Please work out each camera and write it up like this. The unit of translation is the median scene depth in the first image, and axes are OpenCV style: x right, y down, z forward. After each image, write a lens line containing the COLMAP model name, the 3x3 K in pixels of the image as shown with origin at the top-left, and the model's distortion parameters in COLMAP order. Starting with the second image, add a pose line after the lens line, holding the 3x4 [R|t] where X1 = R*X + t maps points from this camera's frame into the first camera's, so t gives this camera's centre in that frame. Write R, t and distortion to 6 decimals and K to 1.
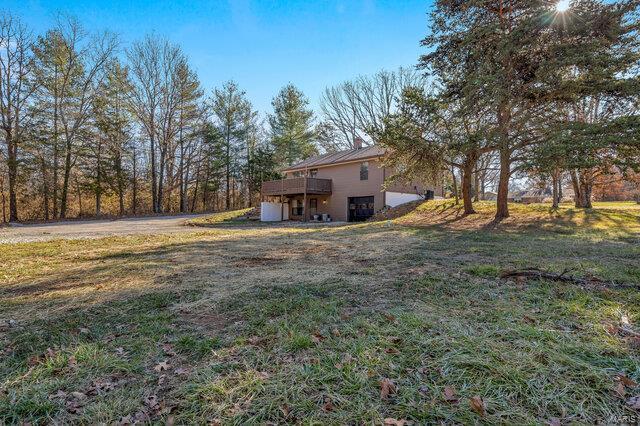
lens RADIAL K [[348.6, 0, 320.0], [0, 348.6, 213.0], [0, 0, 1]] dist [0.000622, 0.000112]
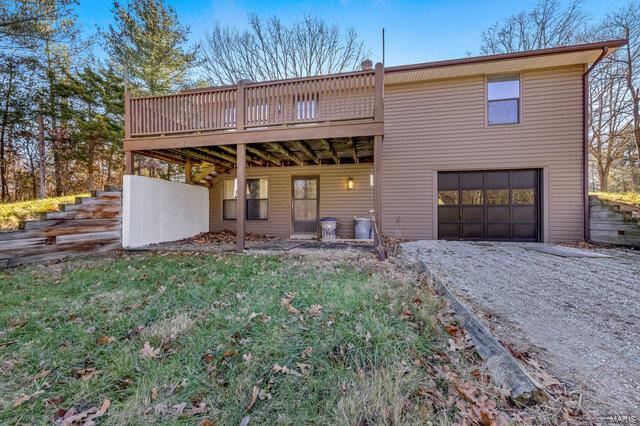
lens RADIAL K [[256.6, 0, 302.0], [0, 256.6, 212.9], [0, 0, 1]] dist [0.000352, 0.000005]
pose [[0.844643, 0.003400, 0.535319, -0.158460], [-0.003337, 0.999994, -0.001086, -0.001876], [-0.535319, -0.000869, 0.844649, 0.777160]]
